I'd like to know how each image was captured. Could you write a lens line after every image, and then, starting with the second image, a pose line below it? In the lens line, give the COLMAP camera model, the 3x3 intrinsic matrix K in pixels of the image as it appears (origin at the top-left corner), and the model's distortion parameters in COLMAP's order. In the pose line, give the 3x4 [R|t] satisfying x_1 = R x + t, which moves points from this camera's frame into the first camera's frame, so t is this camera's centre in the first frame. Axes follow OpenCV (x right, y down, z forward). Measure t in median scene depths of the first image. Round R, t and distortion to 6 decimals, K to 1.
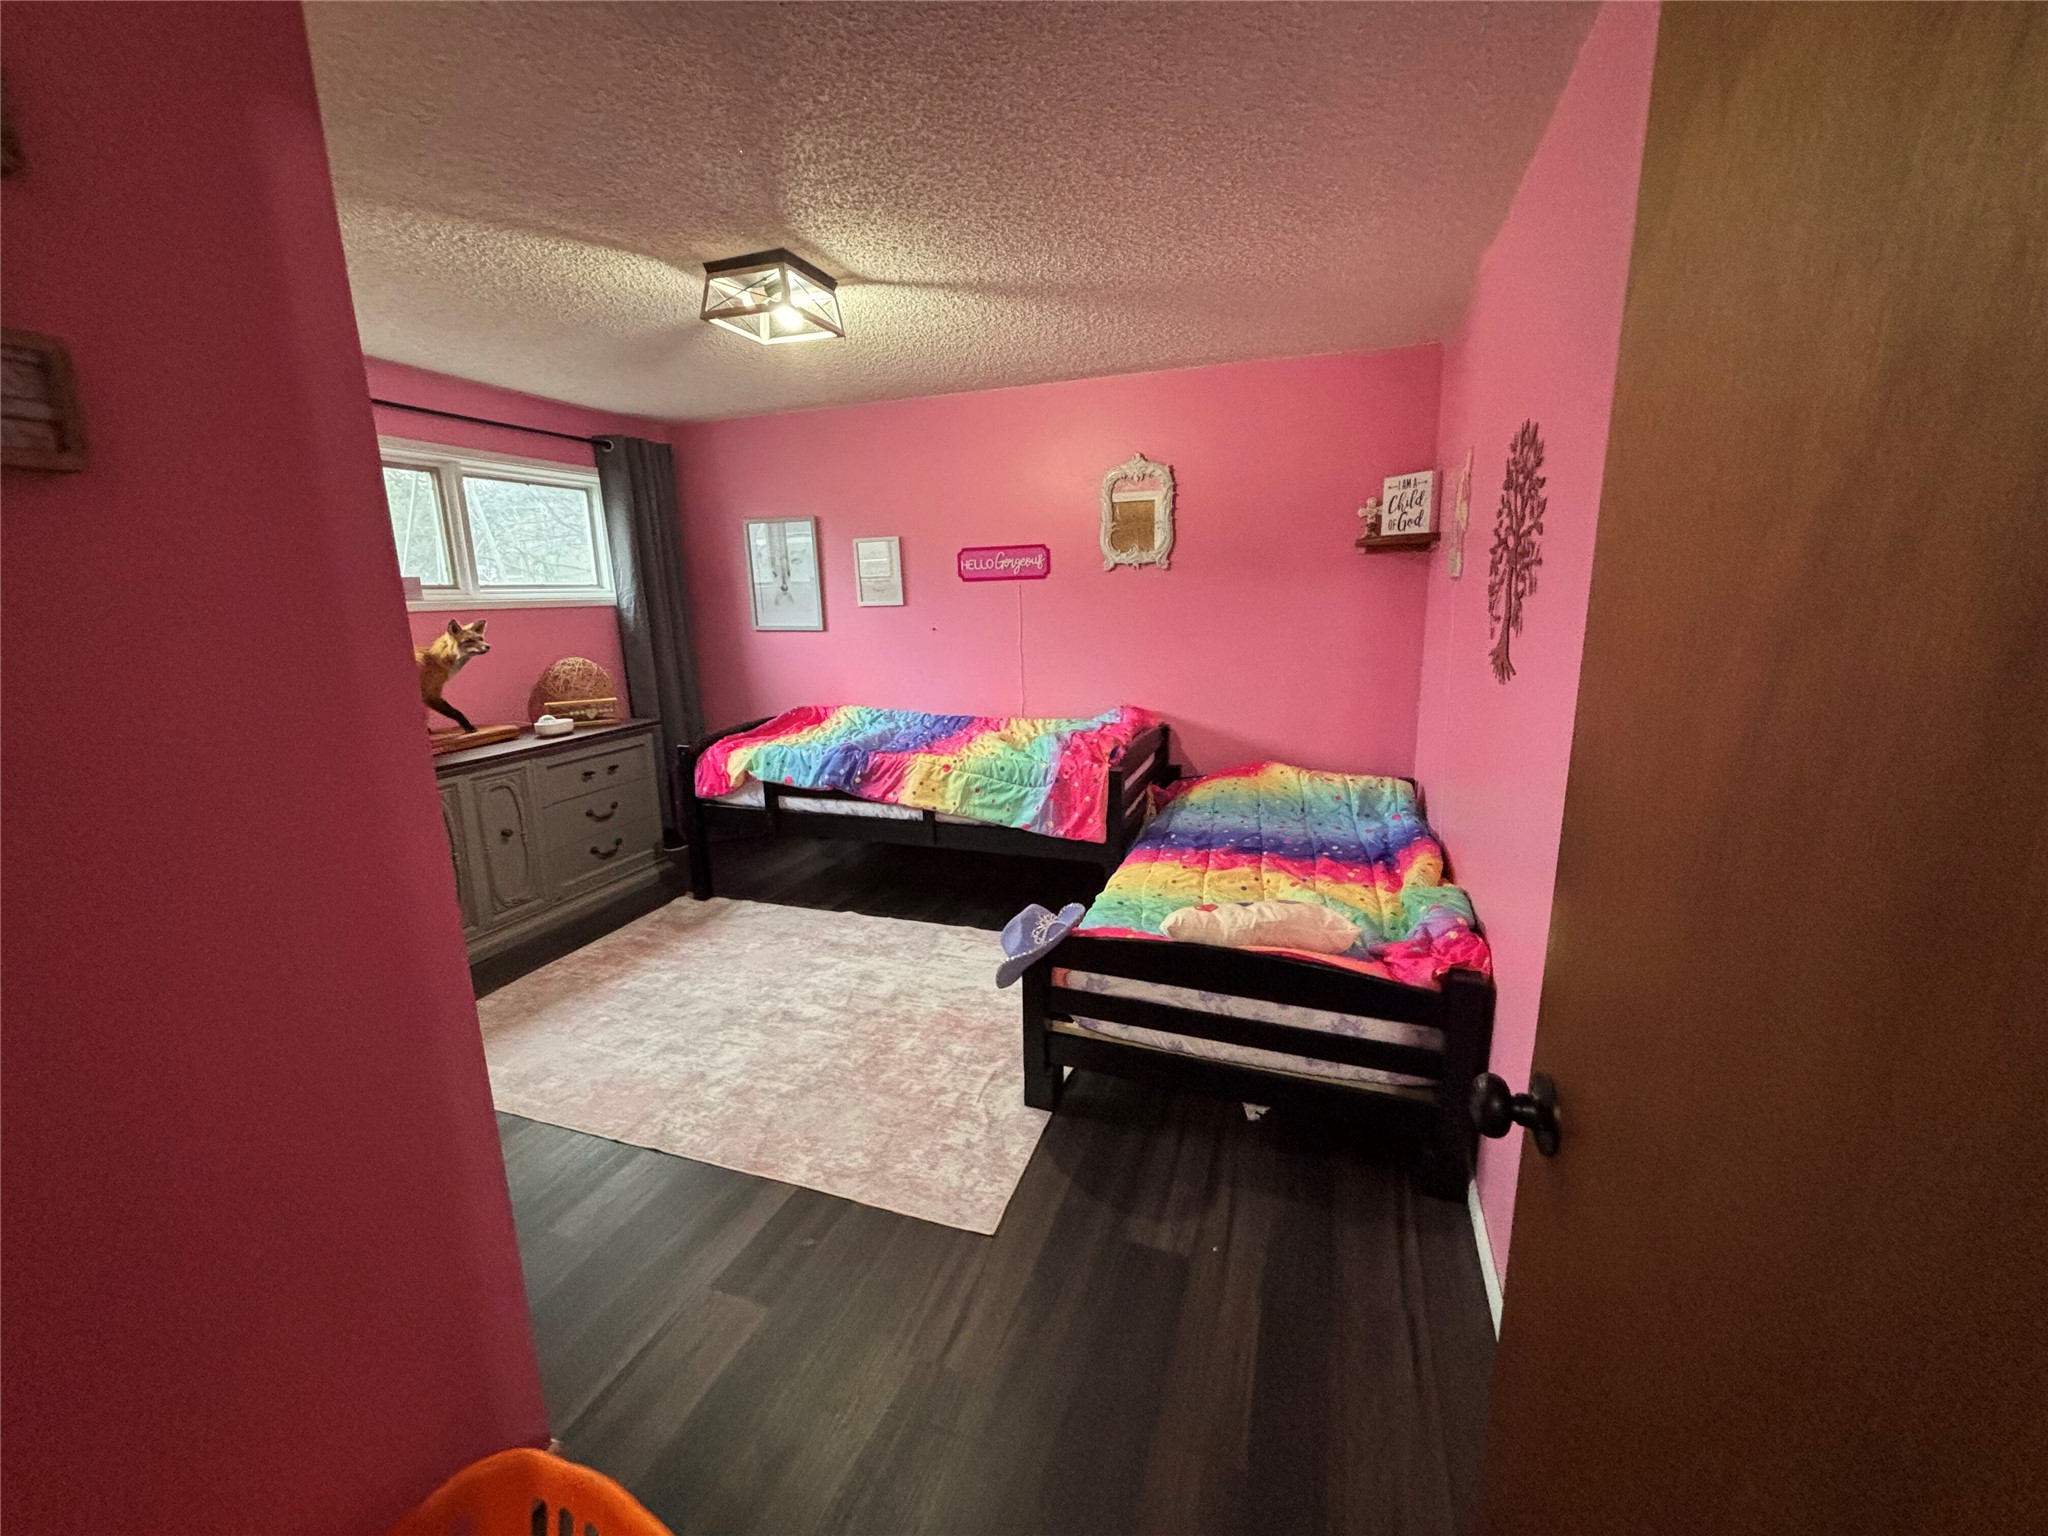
lens RADIAL K [[816.4, 0, 1031.9], [0, 816.4, 768.9], [0, 0, 1]] dist [-0.000284, -0.000811]
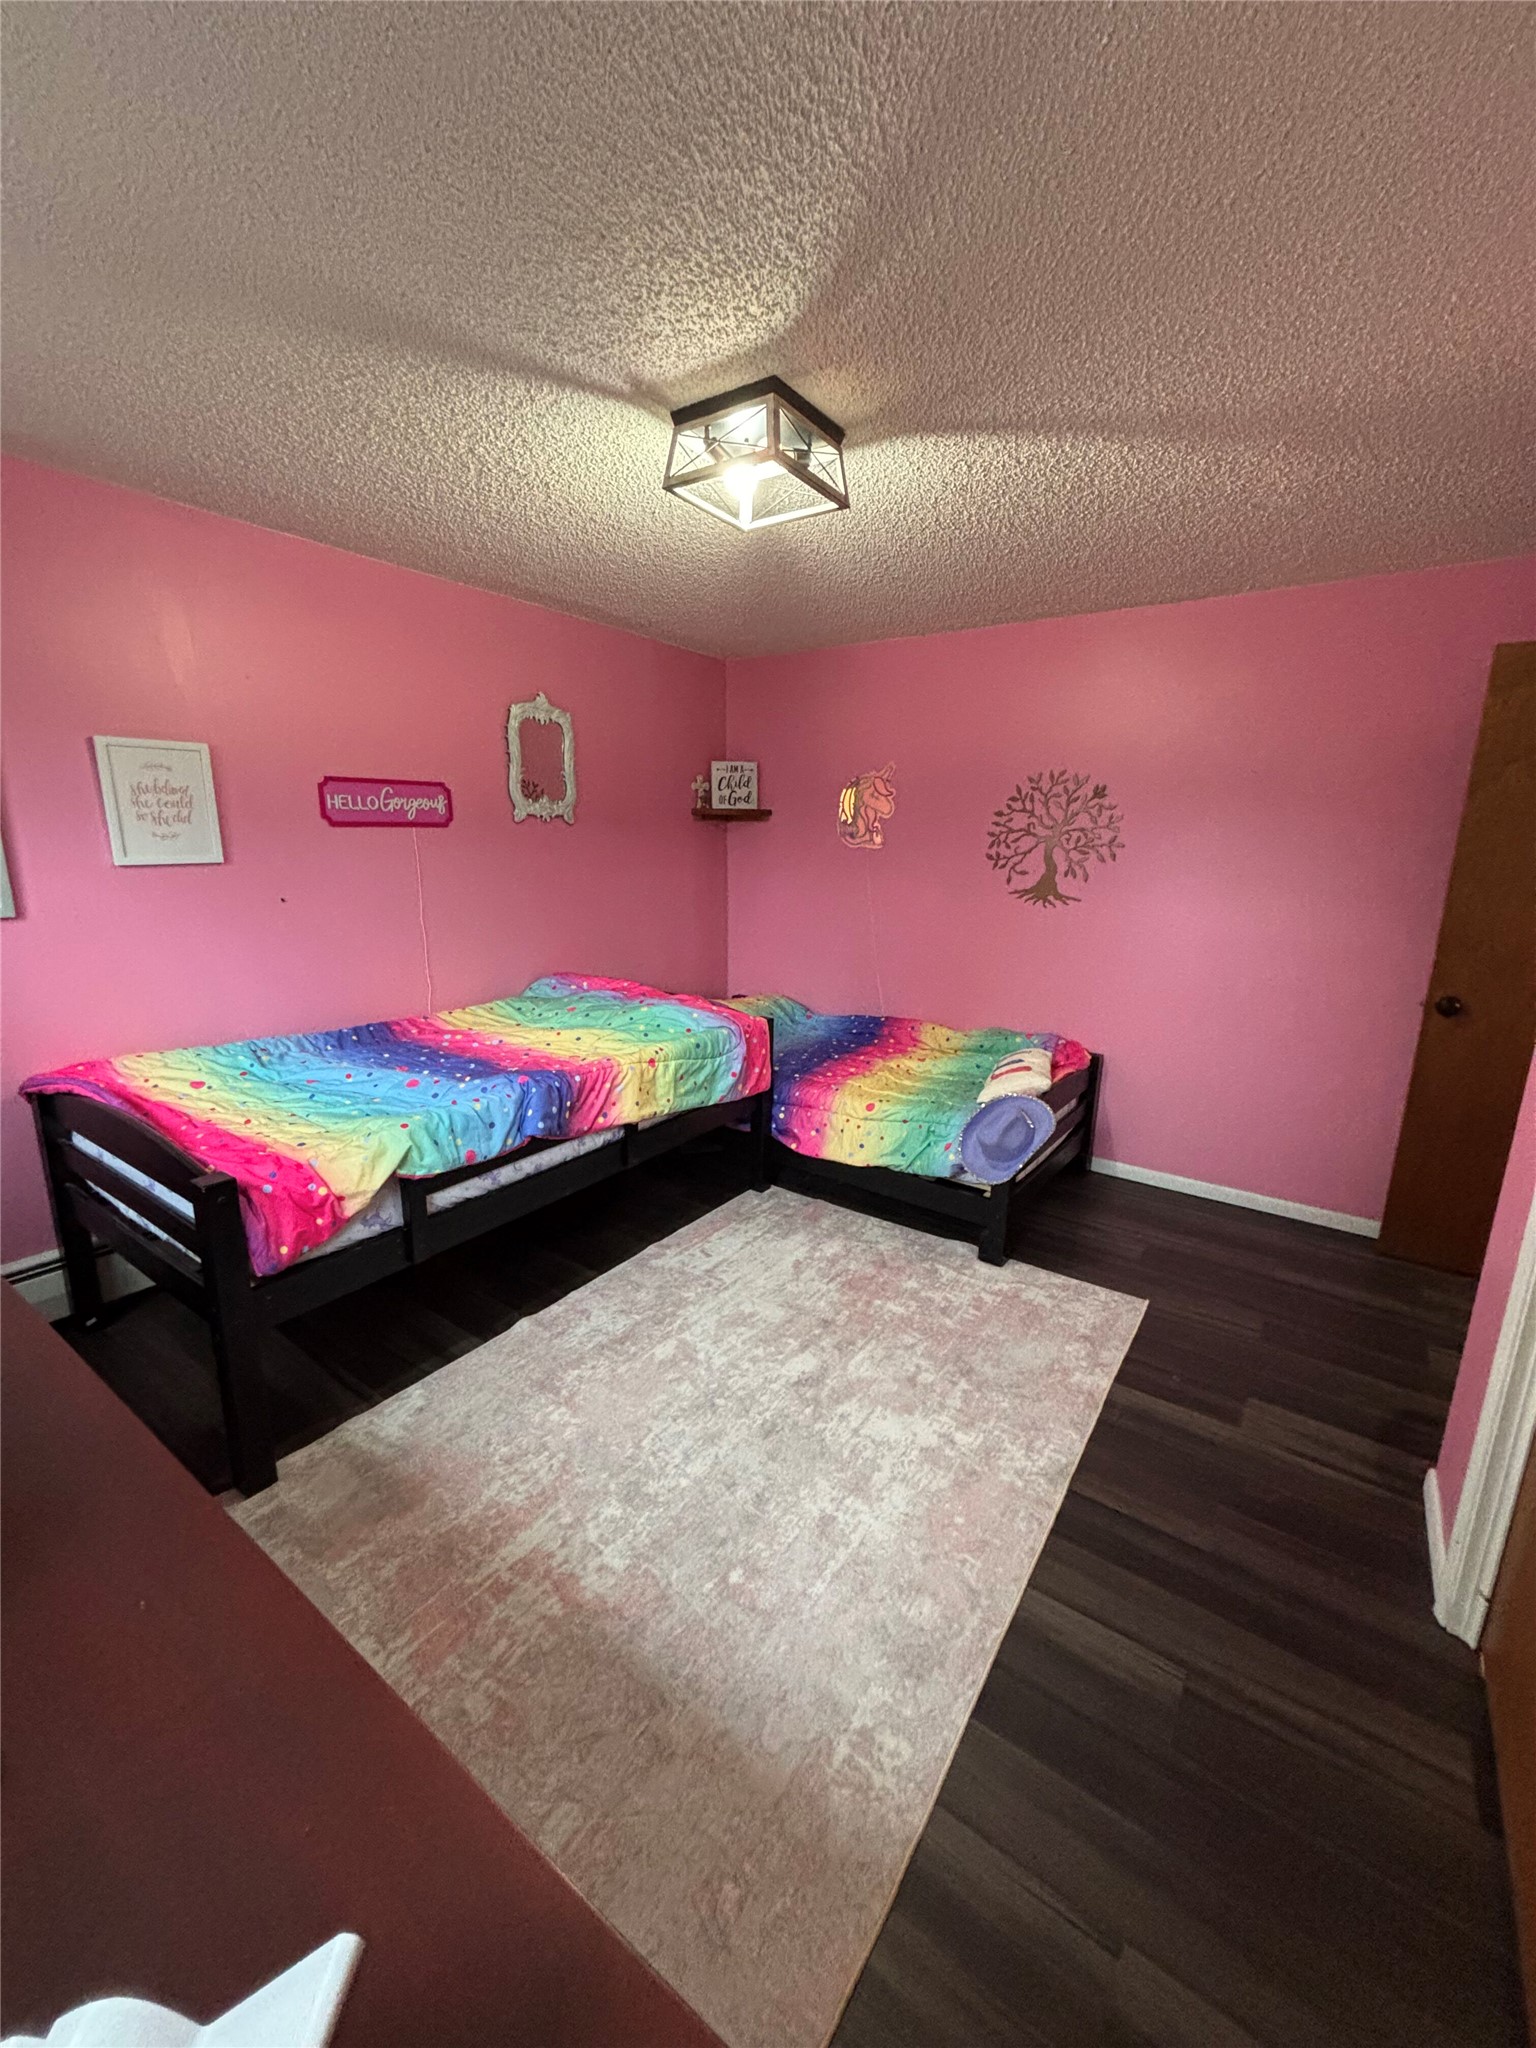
lens RADIAL K [[816.4, 0, 775.6], [0, 816.4, 1025.8], [0, 0, 1]] dist [-0.000284, -0.000811]
pose [[0.264924, -0.190330, 0.945299, -0.802345], [0.180833, 0.972740, 0.145176, -0.127693], [-0.947161, 0.132481, 0.292120, 0.603611]]
